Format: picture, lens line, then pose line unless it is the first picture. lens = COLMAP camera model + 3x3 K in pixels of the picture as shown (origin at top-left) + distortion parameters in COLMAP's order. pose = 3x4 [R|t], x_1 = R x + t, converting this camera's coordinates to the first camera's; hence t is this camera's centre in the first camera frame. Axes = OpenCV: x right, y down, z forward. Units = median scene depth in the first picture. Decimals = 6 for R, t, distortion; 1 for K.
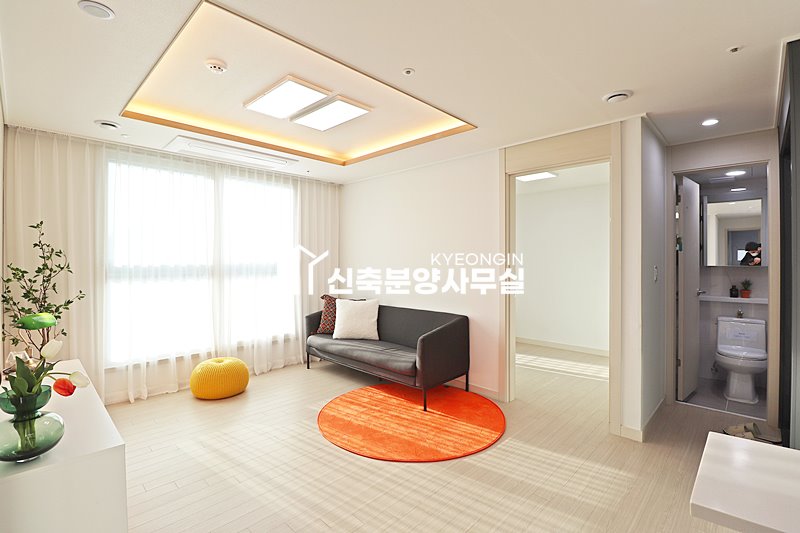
lens RADIAL K [[374.6, 0, 397.4], [0, 374.6, 259.5], [0, 0, 1]] dist [-0.000860, -0.000310]
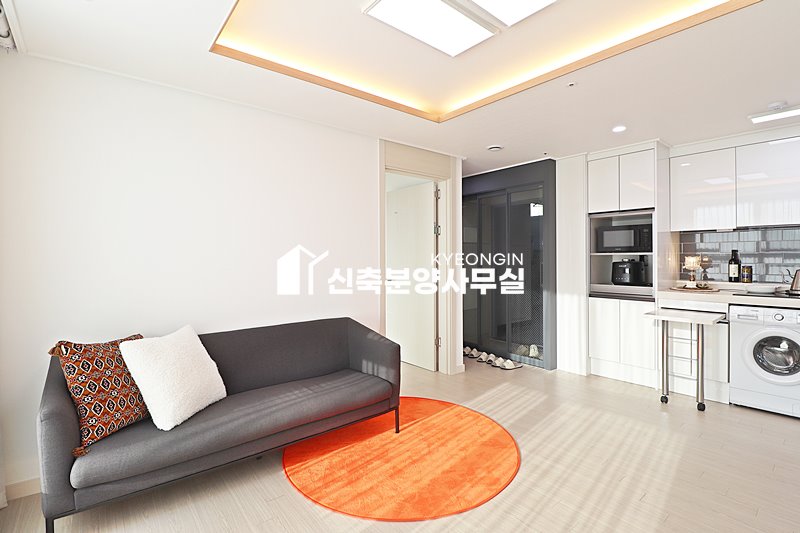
lens RADIAL K [[374.6, 0, 397.4], [0, 374.6, 259.5], [0, 0, 1]] dist [-0.000860, -0.000310]
pose [[0.110317, -0.004952, 0.993884, -0.831283], [0.000411, 0.999988, 0.004937, 0.016508], [-0.993896, -0.000136, 0.110318, 1.000304]]
